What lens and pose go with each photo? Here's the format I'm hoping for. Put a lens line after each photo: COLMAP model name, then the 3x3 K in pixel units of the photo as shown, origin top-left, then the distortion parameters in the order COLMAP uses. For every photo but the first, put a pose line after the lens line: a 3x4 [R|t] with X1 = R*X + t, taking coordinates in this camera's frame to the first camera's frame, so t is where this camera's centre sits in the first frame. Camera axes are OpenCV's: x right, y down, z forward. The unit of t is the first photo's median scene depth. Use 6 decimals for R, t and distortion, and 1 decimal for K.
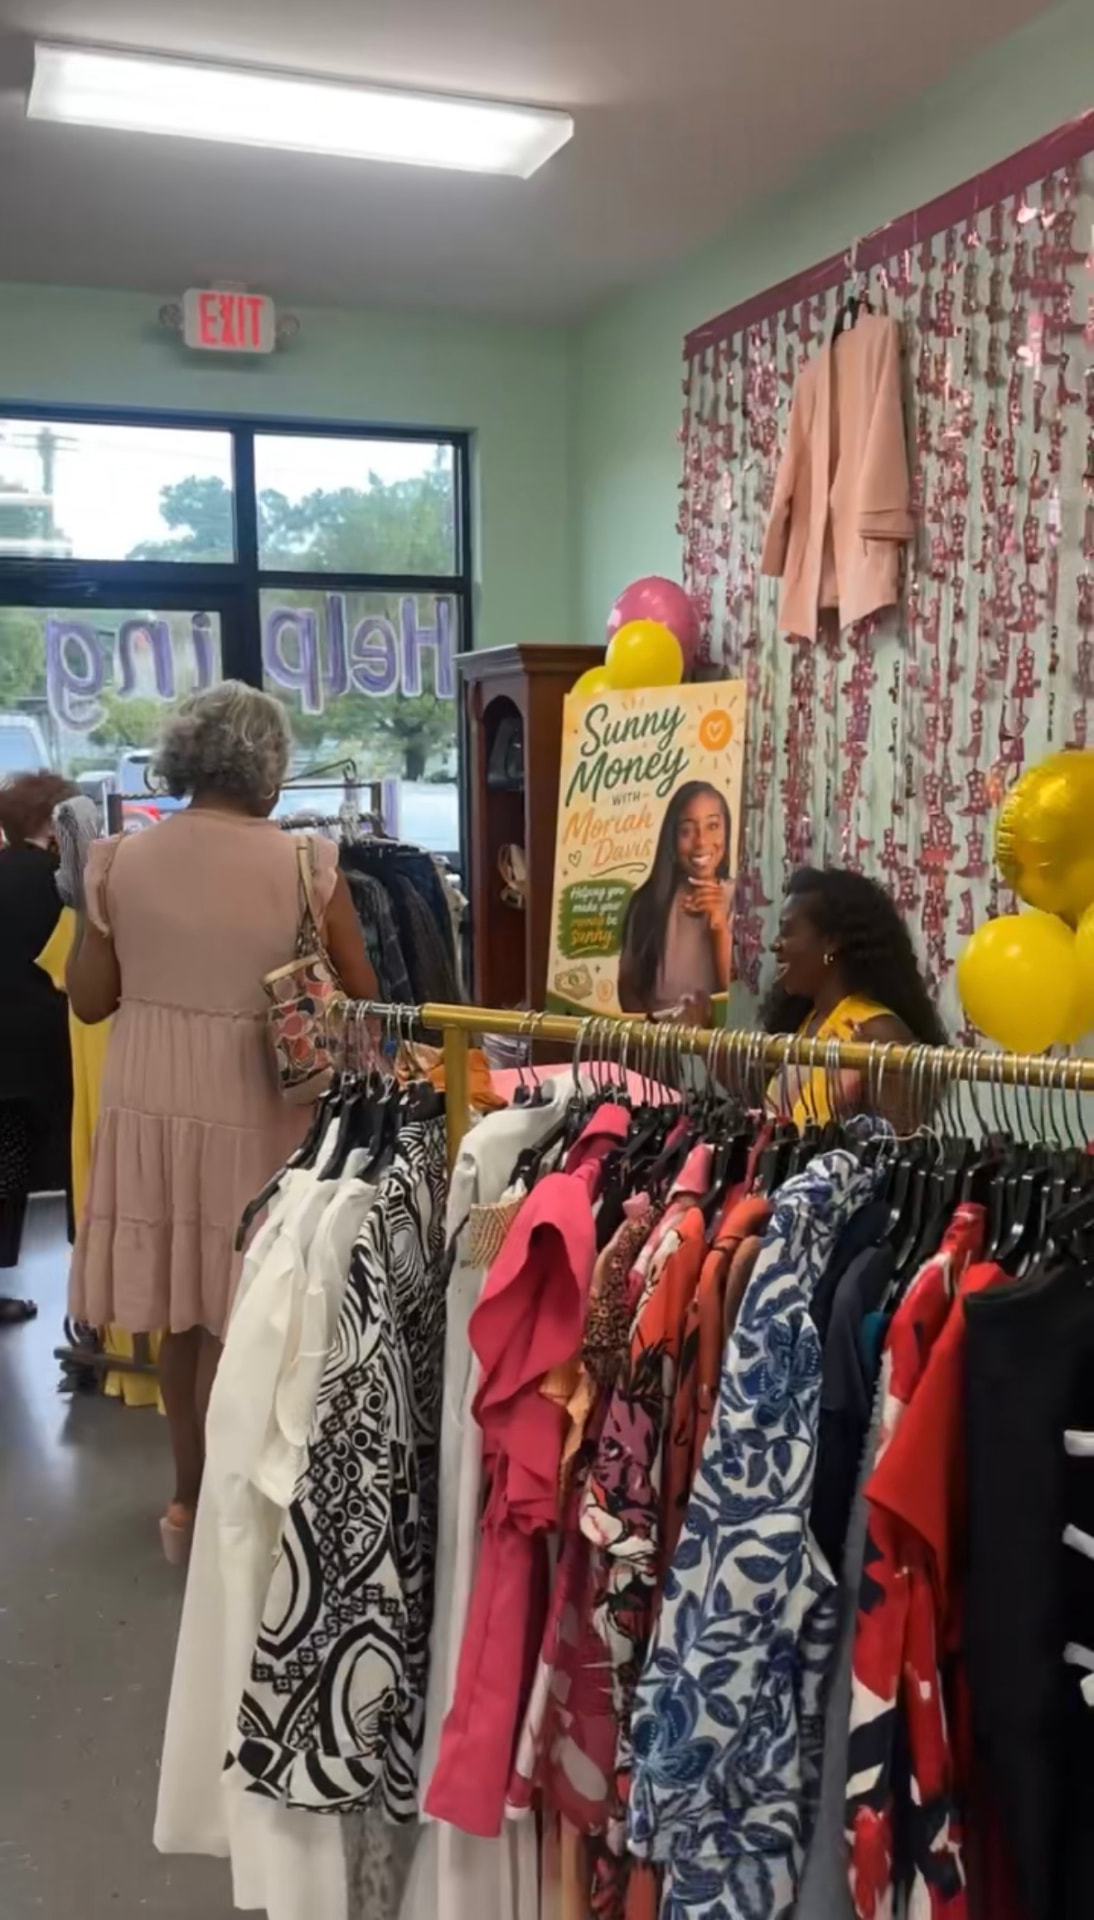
lens RADIAL K [[1605.1, 0, 548.3], [0, 1605.1, 959.1], [0, 0, 1]] dist [-0.040453, -0.008364]
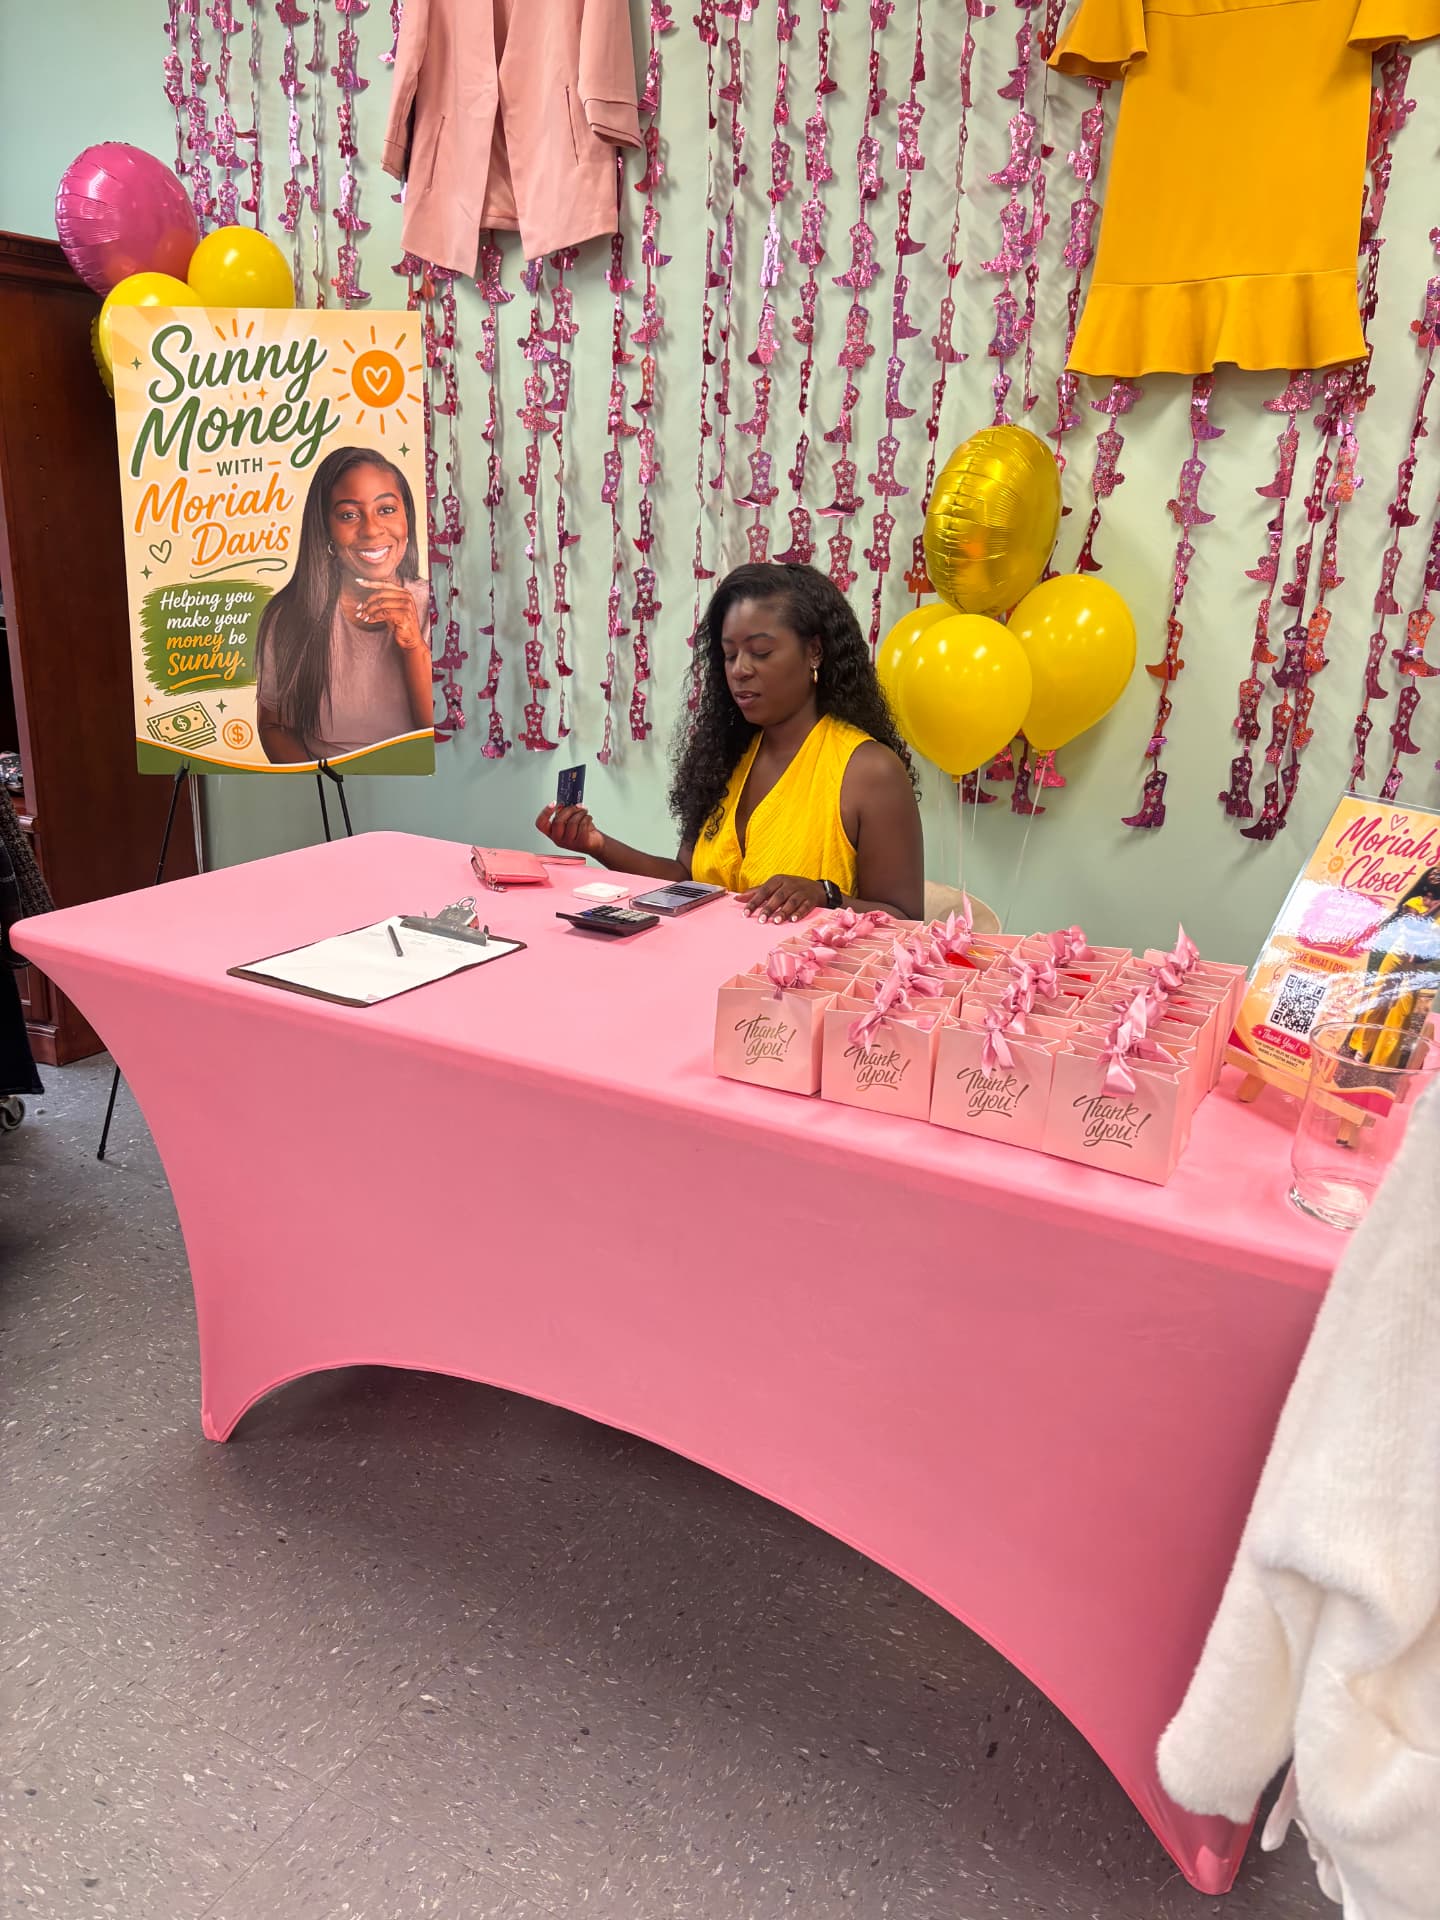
lens RADIAL K [[1415.6, 0, 734.1], [0, 1415.6, 967.2], [0, 0, 1]] dist [-0.007929, -0.004703]
pose [[0.734860, -0.162454, 0.658475, -0.244954], [0.034071, 0.978505, 0.203387, -0.000581], [-0.677363, -0.127026, 0.724599, 0.352413]]
